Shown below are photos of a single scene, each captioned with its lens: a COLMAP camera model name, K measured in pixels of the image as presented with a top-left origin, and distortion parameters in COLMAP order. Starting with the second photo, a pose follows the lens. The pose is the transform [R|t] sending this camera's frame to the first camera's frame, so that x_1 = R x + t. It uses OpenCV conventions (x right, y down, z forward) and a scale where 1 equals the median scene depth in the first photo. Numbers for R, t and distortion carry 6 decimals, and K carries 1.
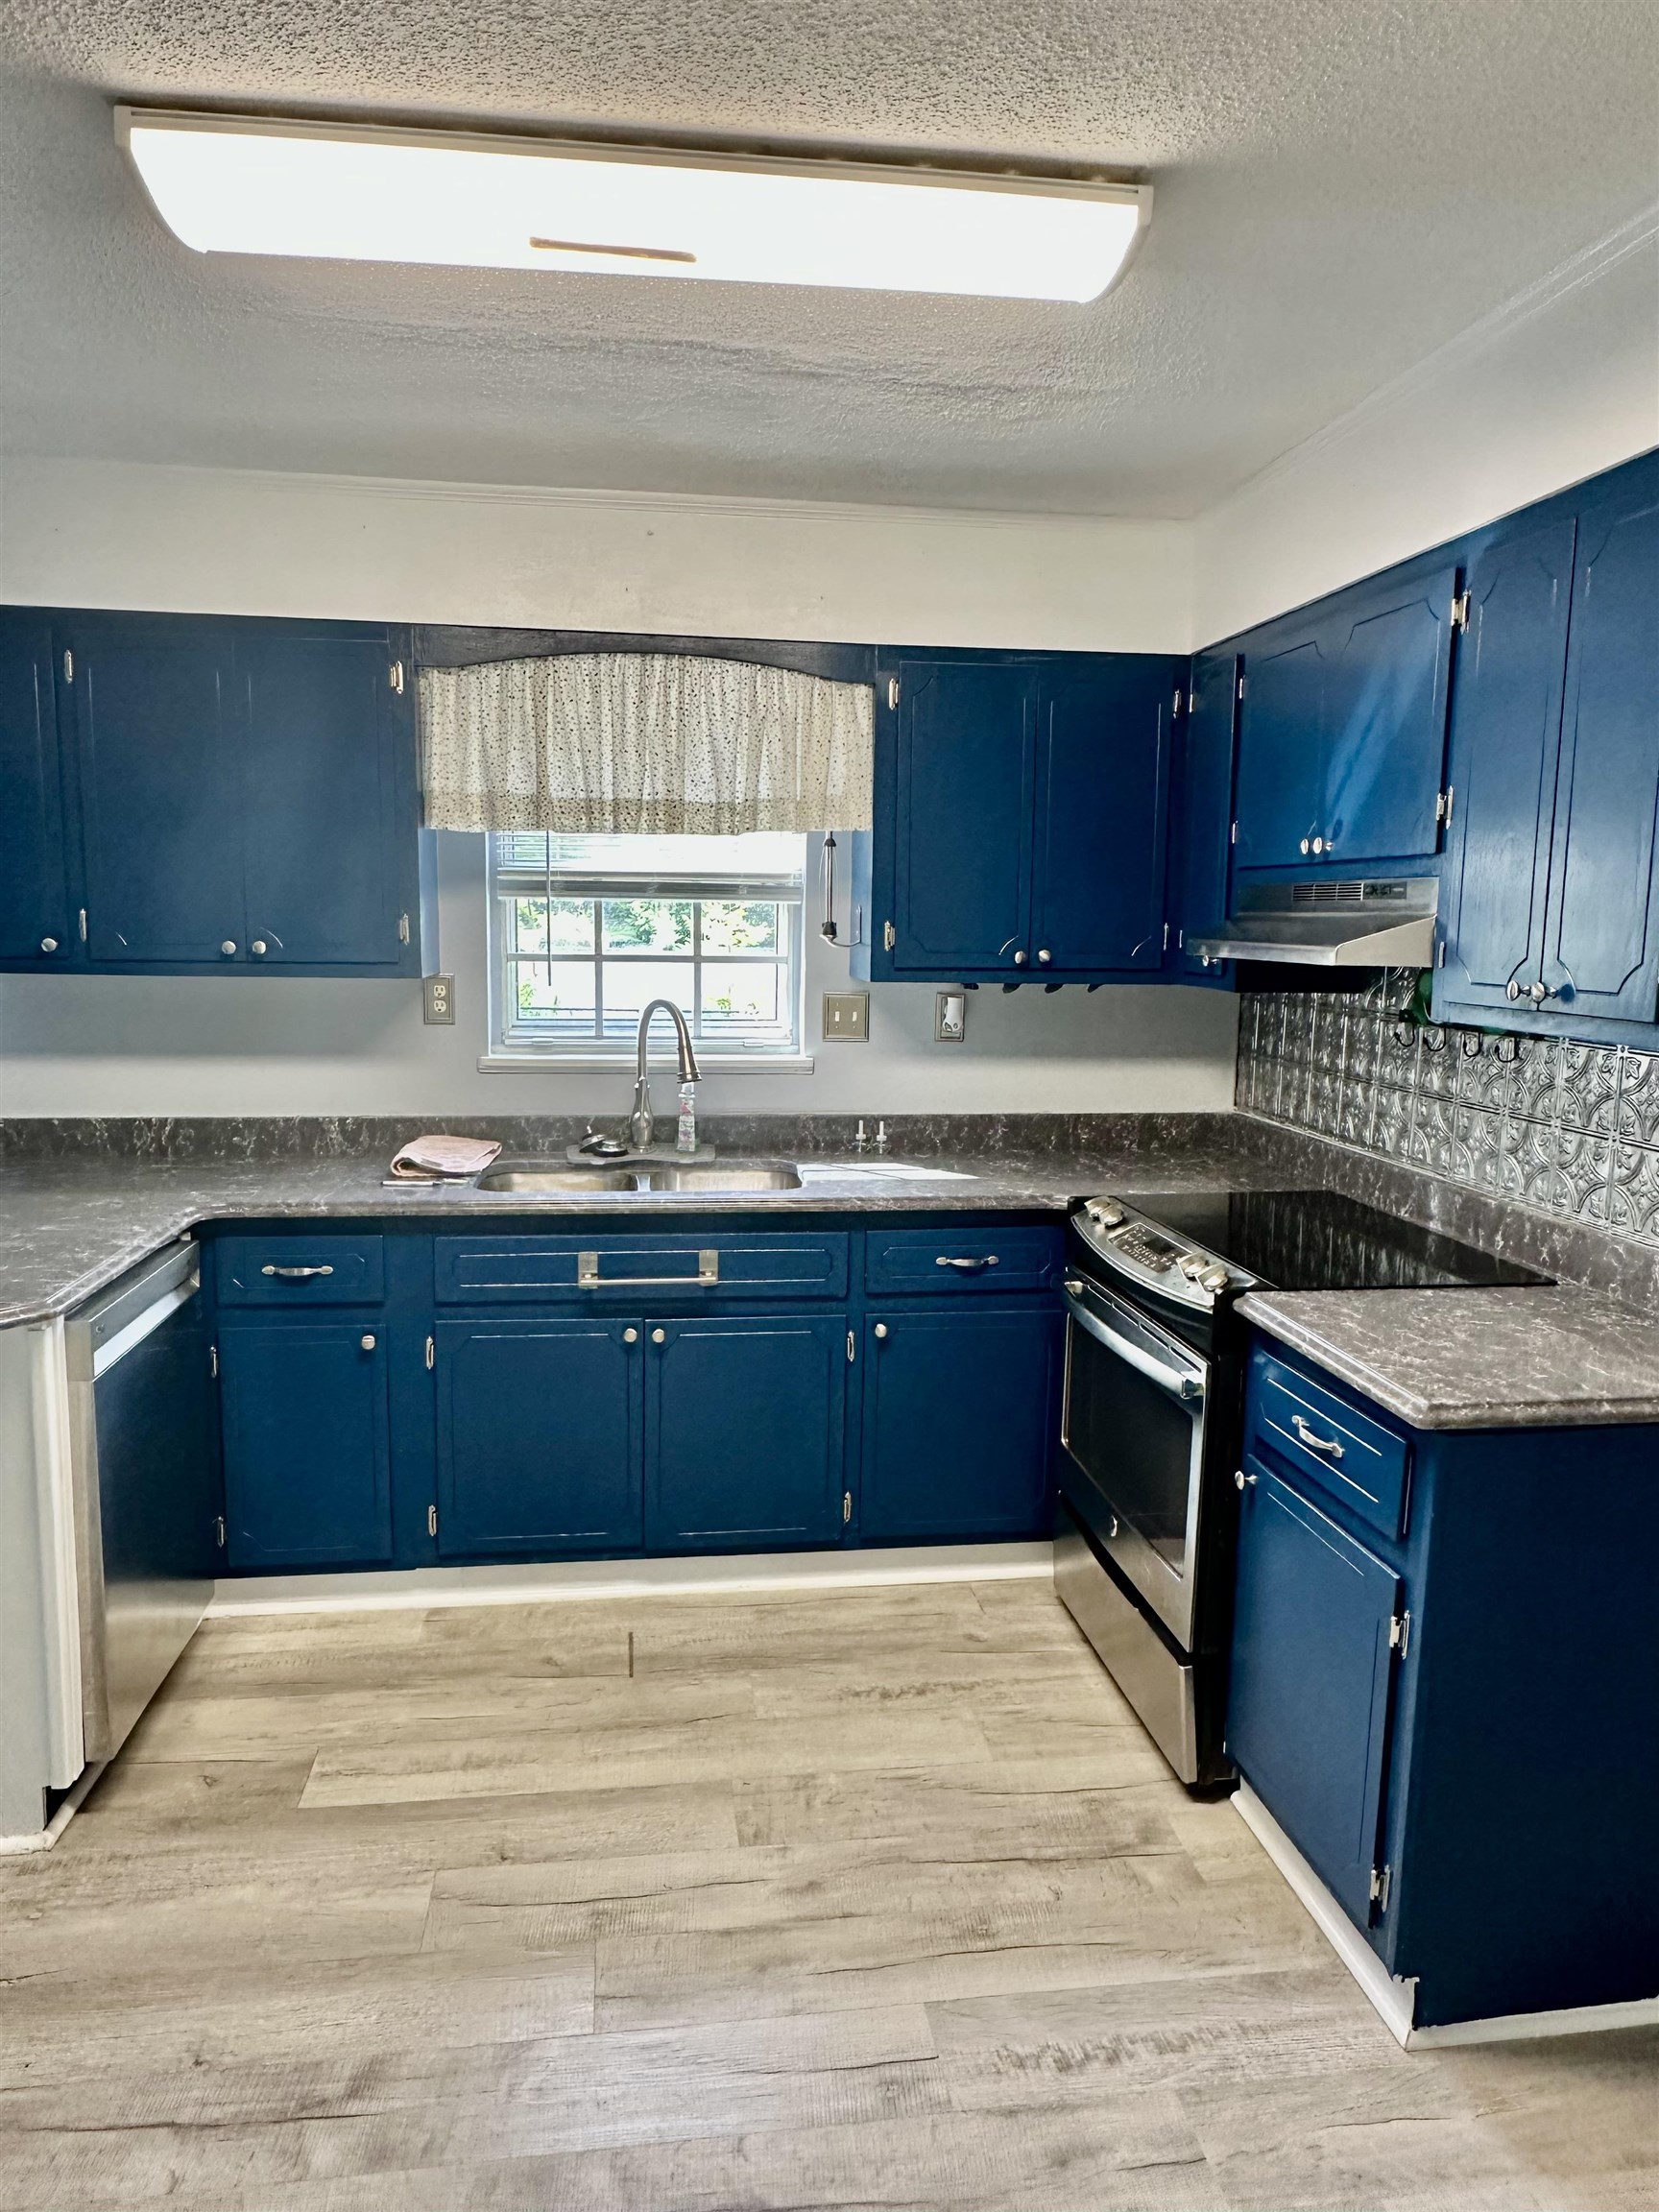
lens RADIAL K [[1410.1, 0, 827.1], [0, 1410.1, 1106.9], [0, 0, 1]] dist [-0.009129, 0.004113]
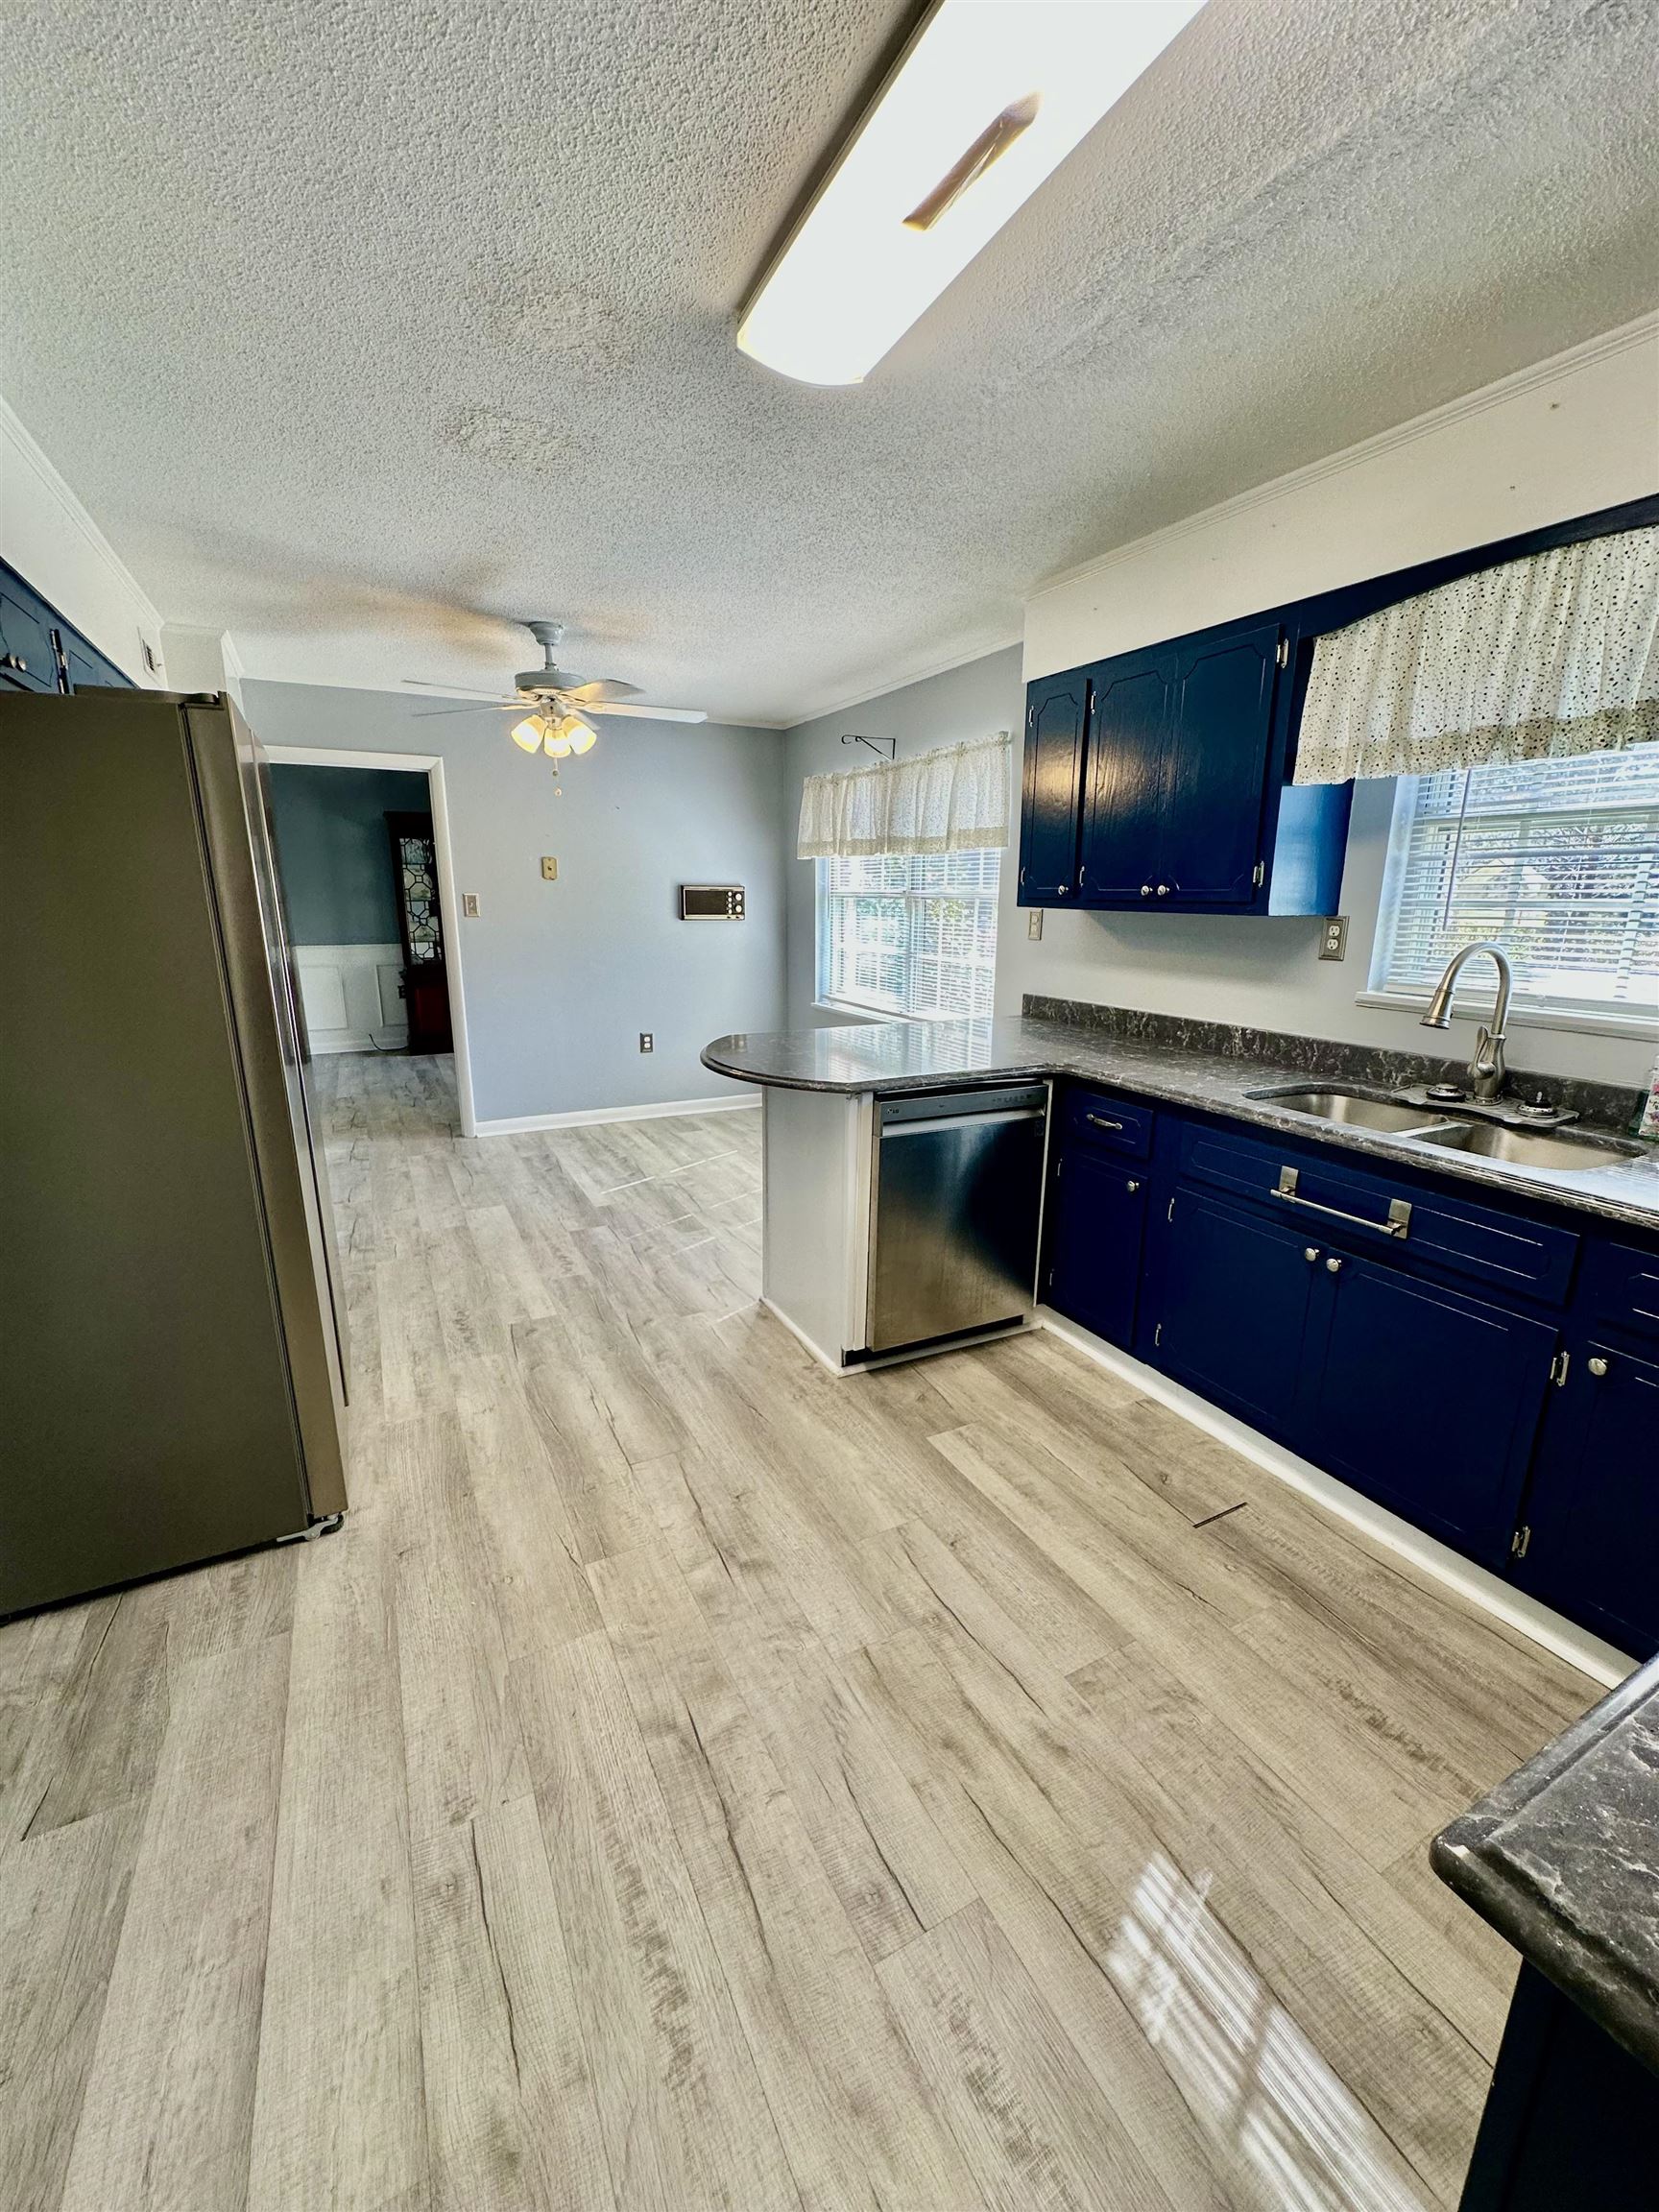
lens RADIAL K [[886.1, 0, 821.2], [0, 886.1, 1105.9], [0, 0, 1]] dist [-0.003600, 0.000128]
pose [[0.329955, 0.208357, -0.920716, 0.343711], [-0.127865, 0.976214, 0.175093, -0.018051], [0.935297, 0.059955, 0.348748, 0.429430]]
